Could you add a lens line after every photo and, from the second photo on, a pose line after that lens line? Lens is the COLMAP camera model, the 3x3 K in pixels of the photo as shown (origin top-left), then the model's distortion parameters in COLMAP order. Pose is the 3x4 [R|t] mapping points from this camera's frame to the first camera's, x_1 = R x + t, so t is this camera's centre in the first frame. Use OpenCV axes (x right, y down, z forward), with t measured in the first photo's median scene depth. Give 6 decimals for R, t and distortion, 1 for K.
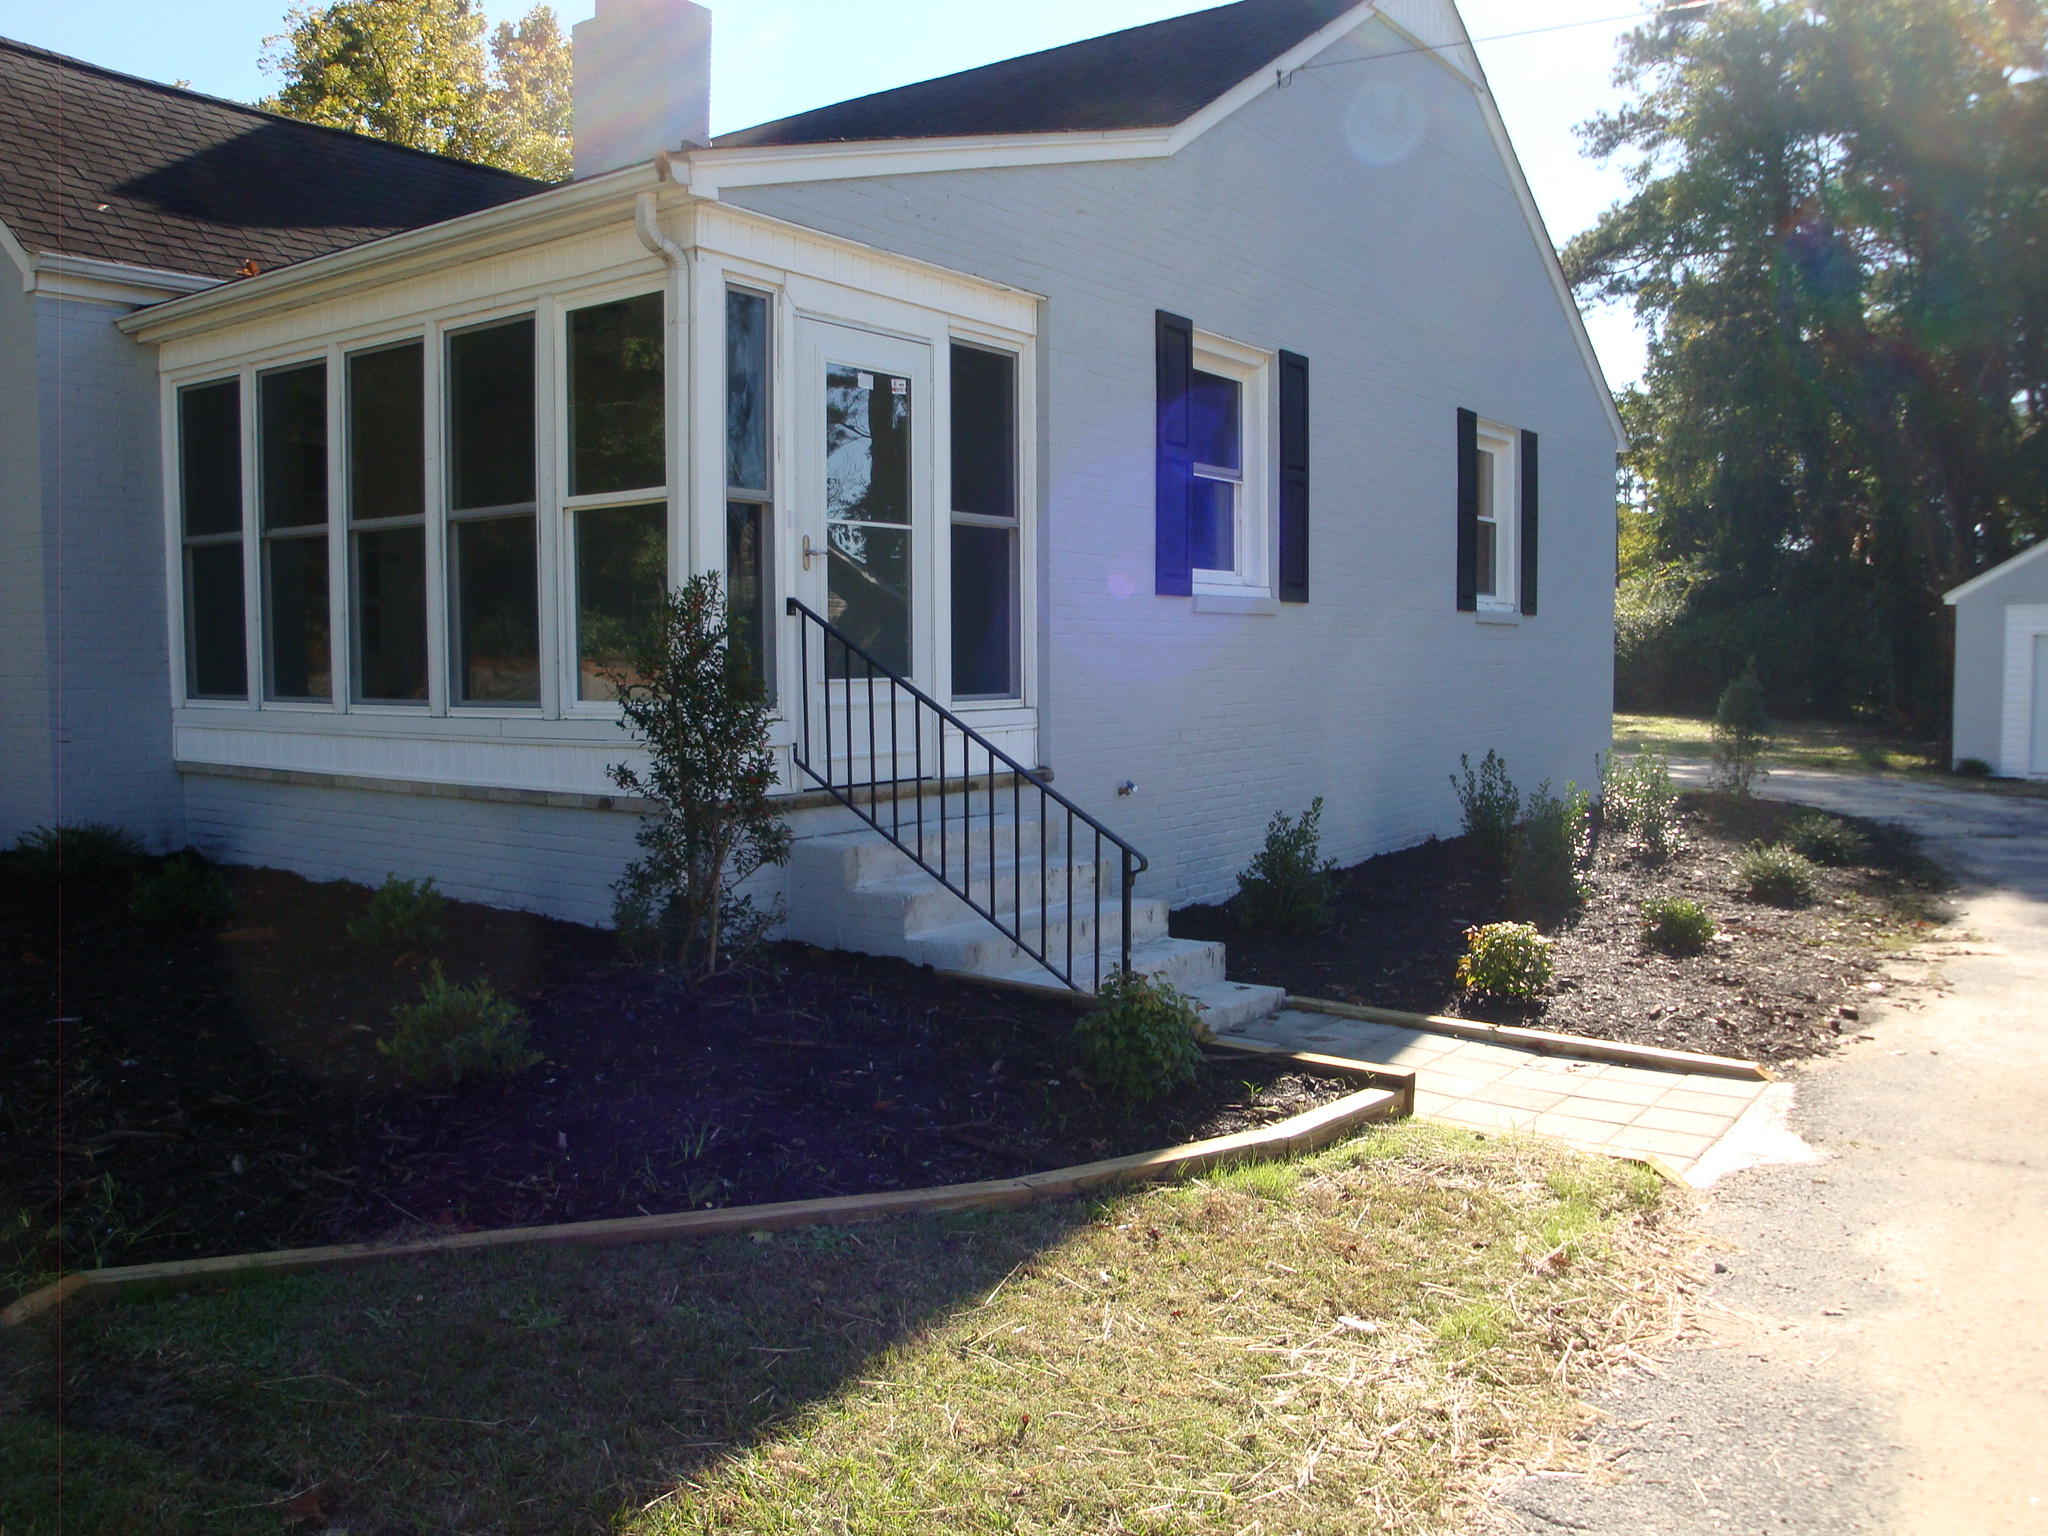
lens RADIAL K [[1697.3, 0, 1024.0], [0, 1697.3, 768.0], [0, 0, 1]] dist [-0.164461, 0.140046]
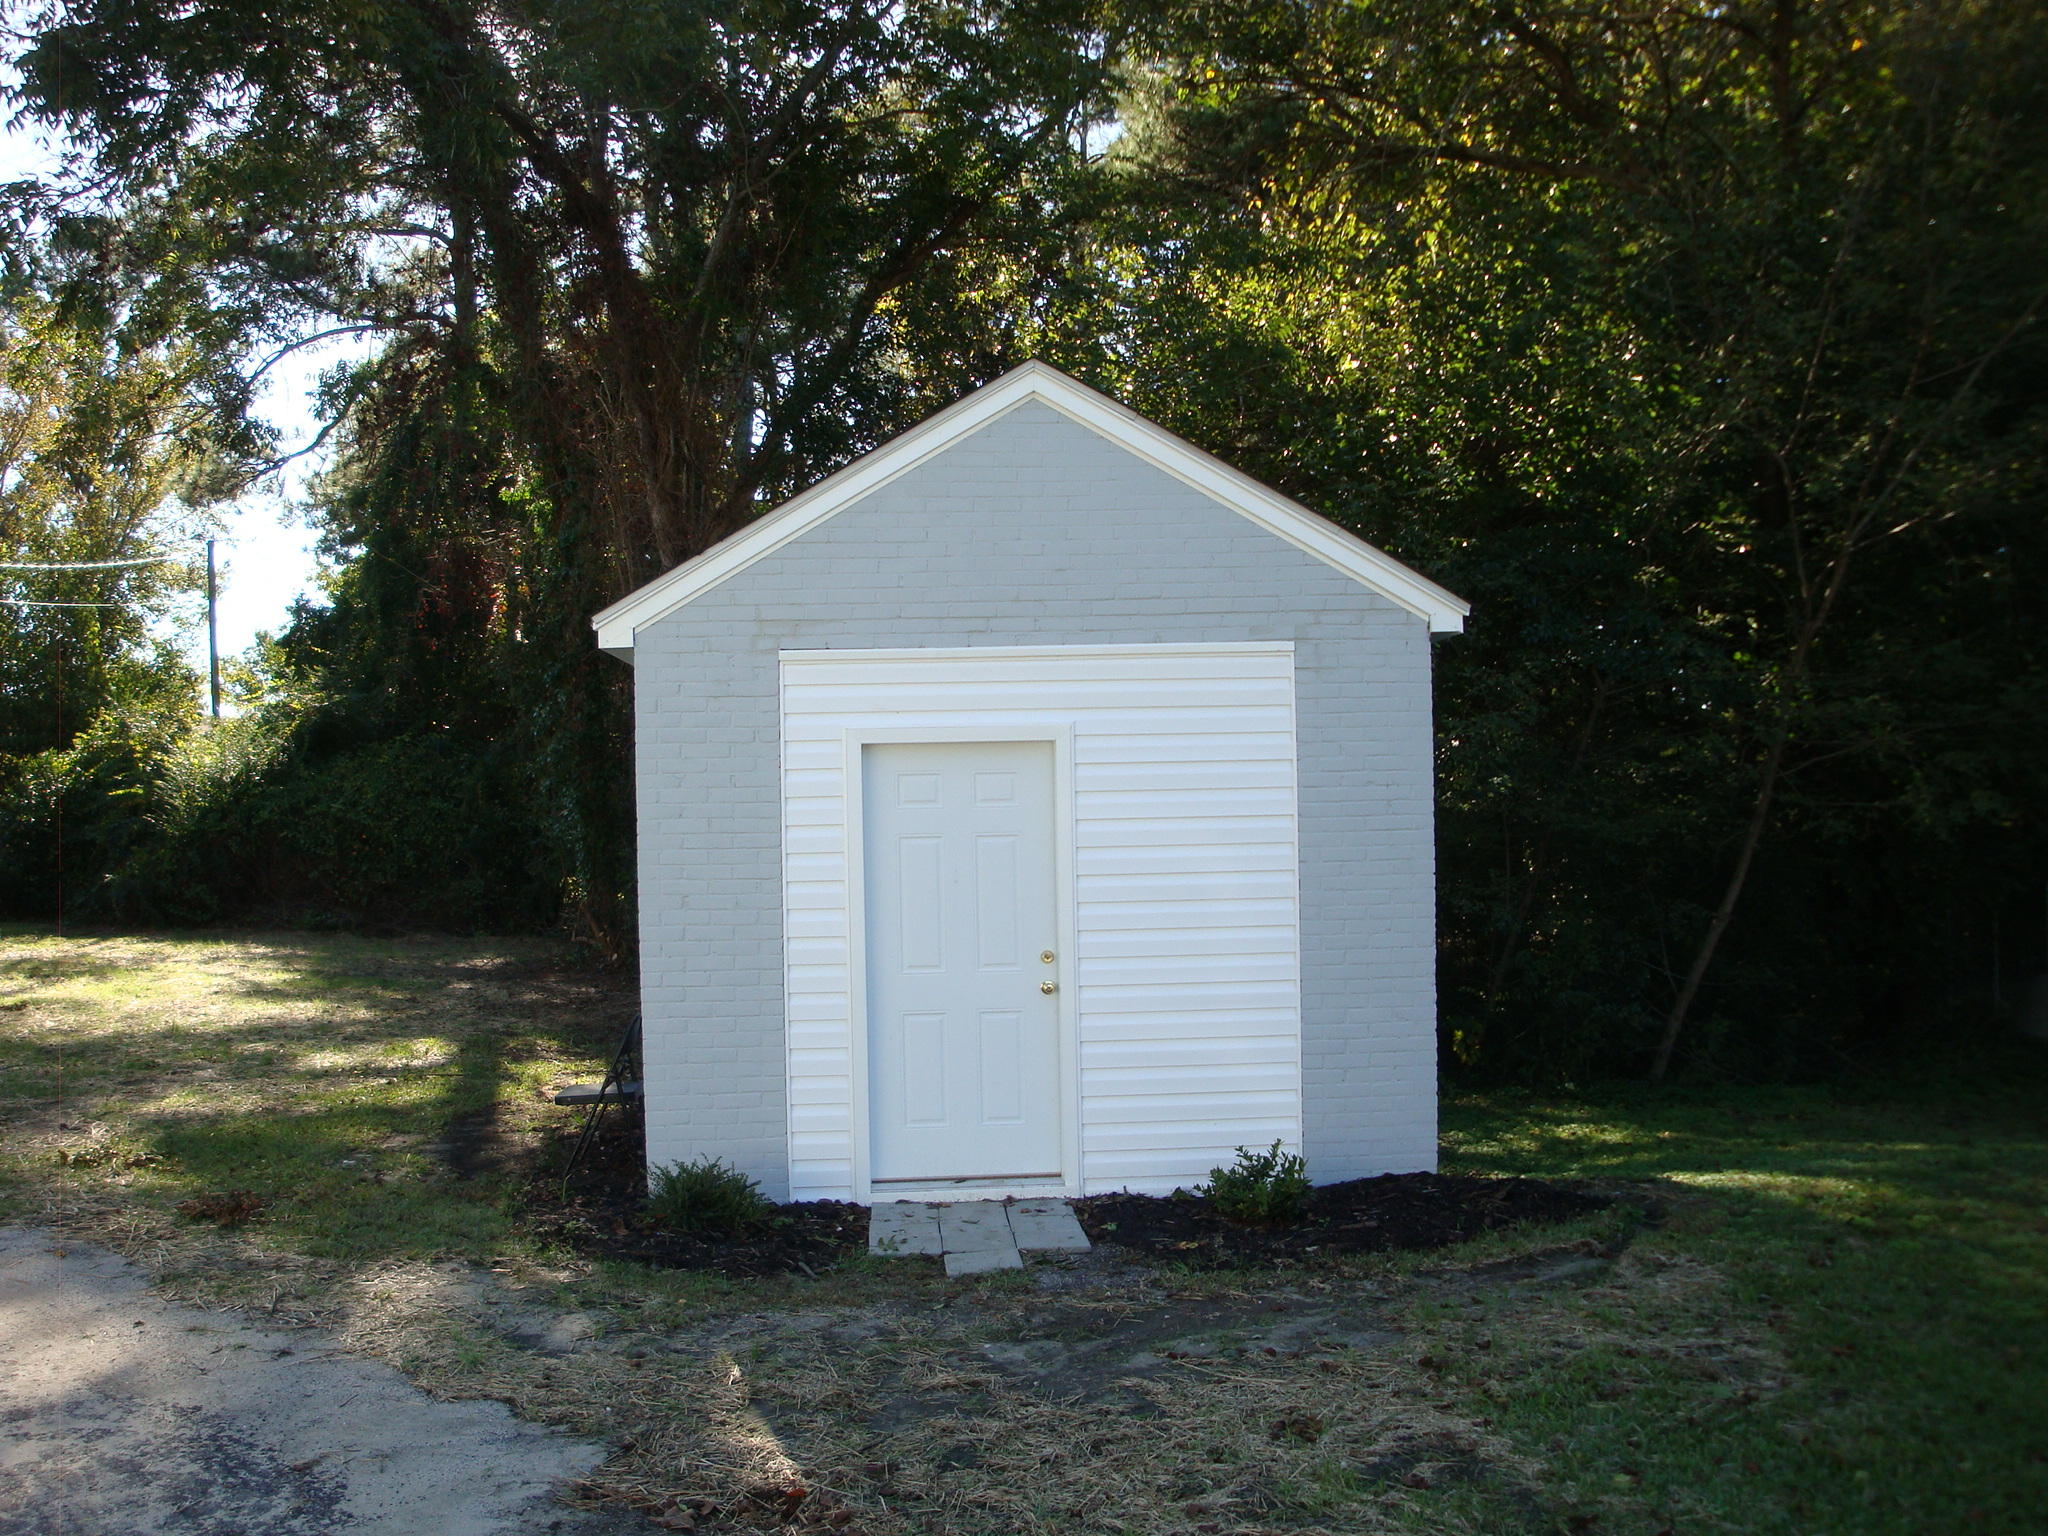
lens RADIAL K [[1697.3, 0, 1024.0], [0, 1697.3, 768.0], [0, 0, 1]] dist [-0.164461, 0.140046]
pose [[0.766101, -0.002787, 0.642715, 0.422543], [0.068290, 0.994683, -0.077088, -0.048881], [-0.639082, 0.102948, 0.762218, 0.708803]]
